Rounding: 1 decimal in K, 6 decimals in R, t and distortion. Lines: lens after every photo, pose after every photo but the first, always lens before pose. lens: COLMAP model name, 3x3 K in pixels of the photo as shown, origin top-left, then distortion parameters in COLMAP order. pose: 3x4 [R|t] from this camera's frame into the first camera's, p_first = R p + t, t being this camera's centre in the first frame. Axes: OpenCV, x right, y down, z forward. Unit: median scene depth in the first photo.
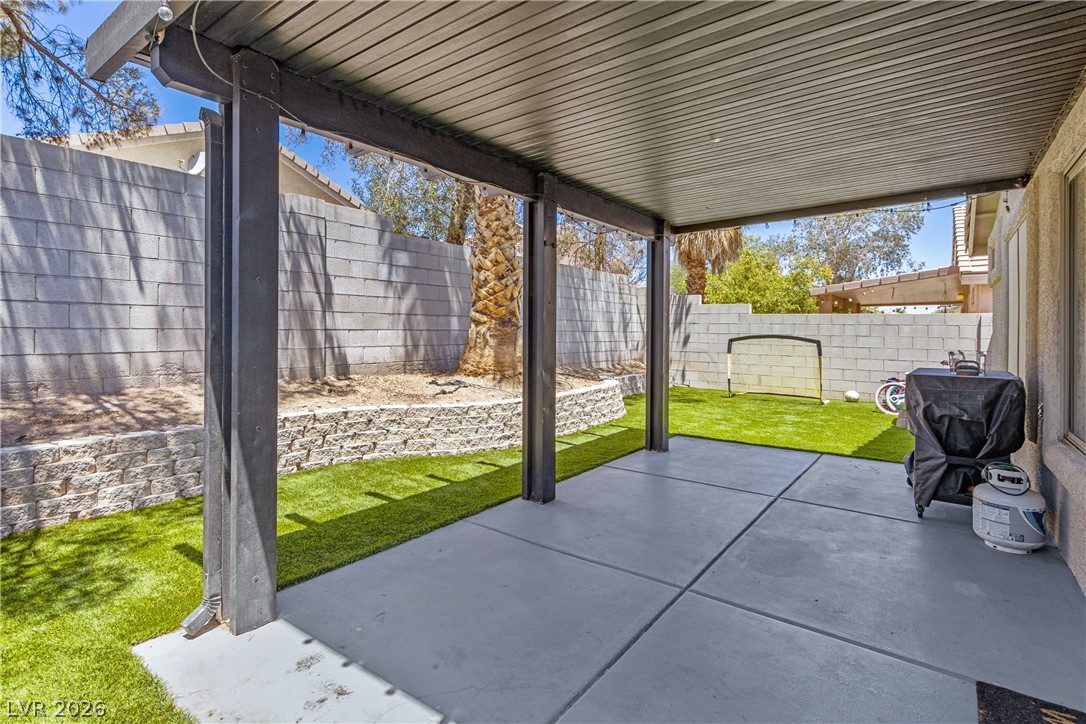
lens RADIAL K [[513.2, 0, 549.9], [0, 513.2, 333.5], [0, 0, 1]] dist [0.005245, -0.001487]
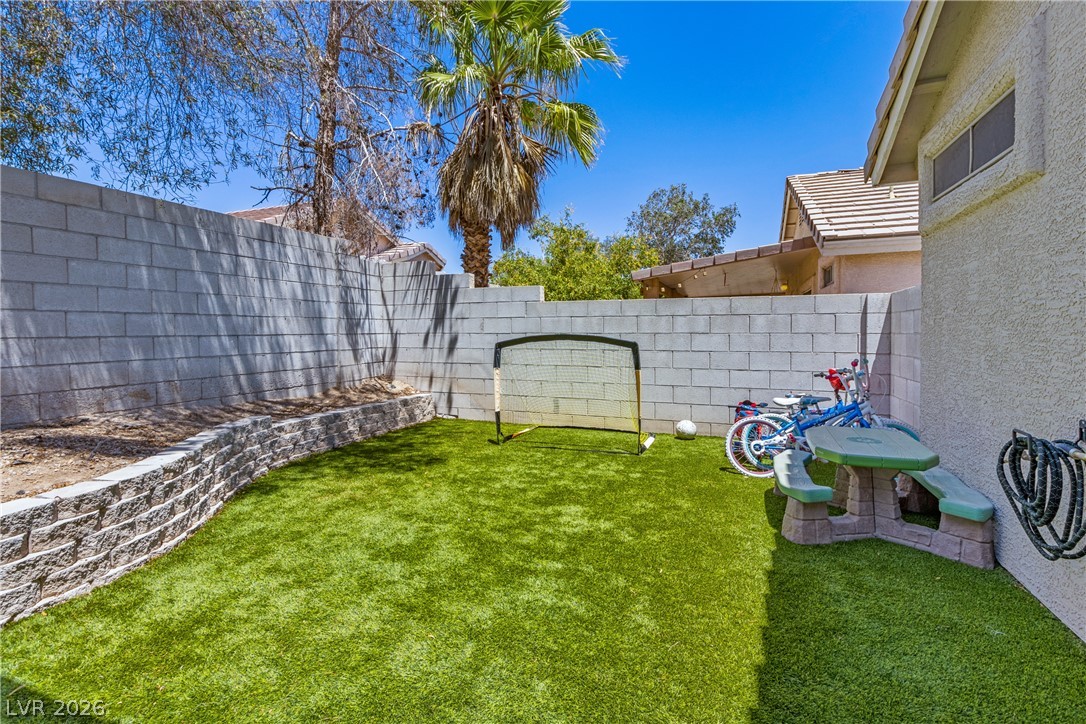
lens RADIAL K [[513.2, 0, 543.5], [0, 513.2, 358.1], [0, 0, 1]] dist [0.005245, -0.001487]
pose [[0.962031, -0.035566, 0.270614, 0.207787], [0.022623, 0.998453, 0.050801, -0.000637], [-0.272002, -0.042750, 0.961347, 0.366933]]
